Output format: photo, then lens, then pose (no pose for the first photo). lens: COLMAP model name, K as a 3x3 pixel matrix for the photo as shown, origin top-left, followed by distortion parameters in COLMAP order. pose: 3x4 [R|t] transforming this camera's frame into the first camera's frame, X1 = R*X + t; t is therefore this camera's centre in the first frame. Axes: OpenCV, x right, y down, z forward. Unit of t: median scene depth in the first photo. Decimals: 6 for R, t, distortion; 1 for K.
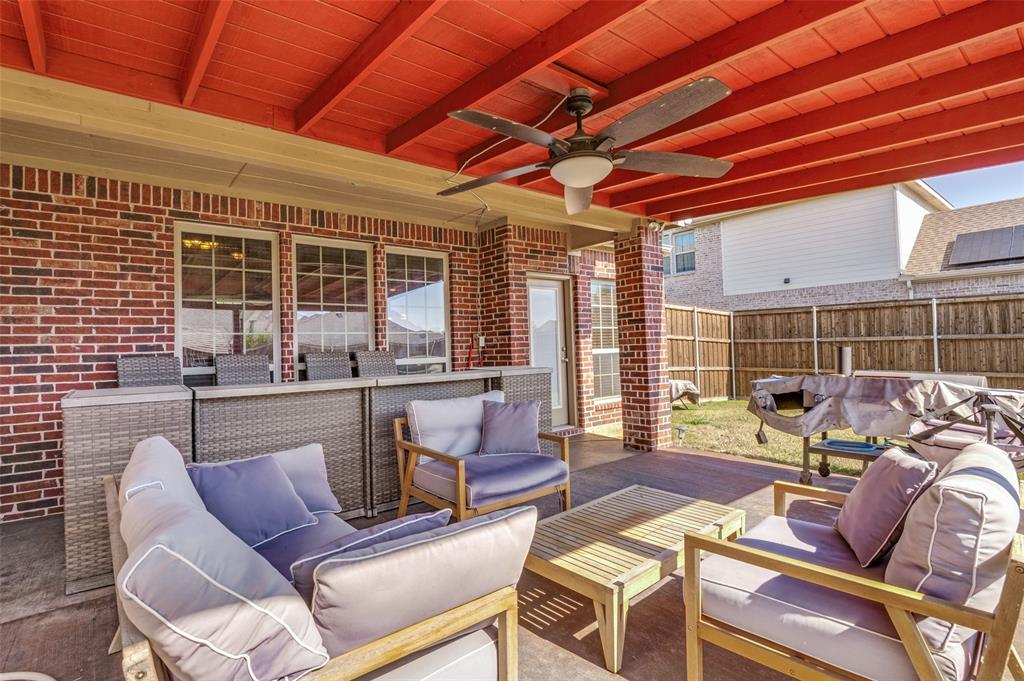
lens RADIAL K [[480.7, 0, 508.4], [0, 480.7, 341.5], [0, 0, 1]] dist [-0.021565, -0.001490]
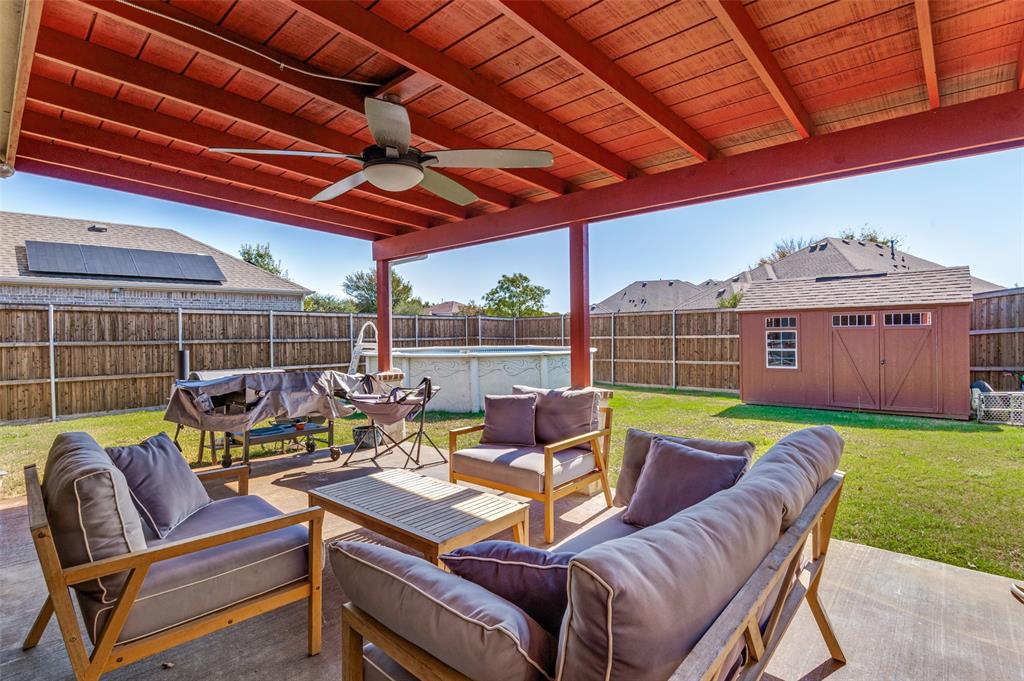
lens RADIAL K [[470.5, 0, 507.9], [0, 470.5, 339.5], [0, 0, 1]] dist [-0.017810, -0.000443]
pose [[-0.119647, 0.015343, 0.992698, -0.179114], [0.007983, 0.999863, -0.014492, 0.003230], [-0.992784, 0.006191, -0.119753, 0.178525]]
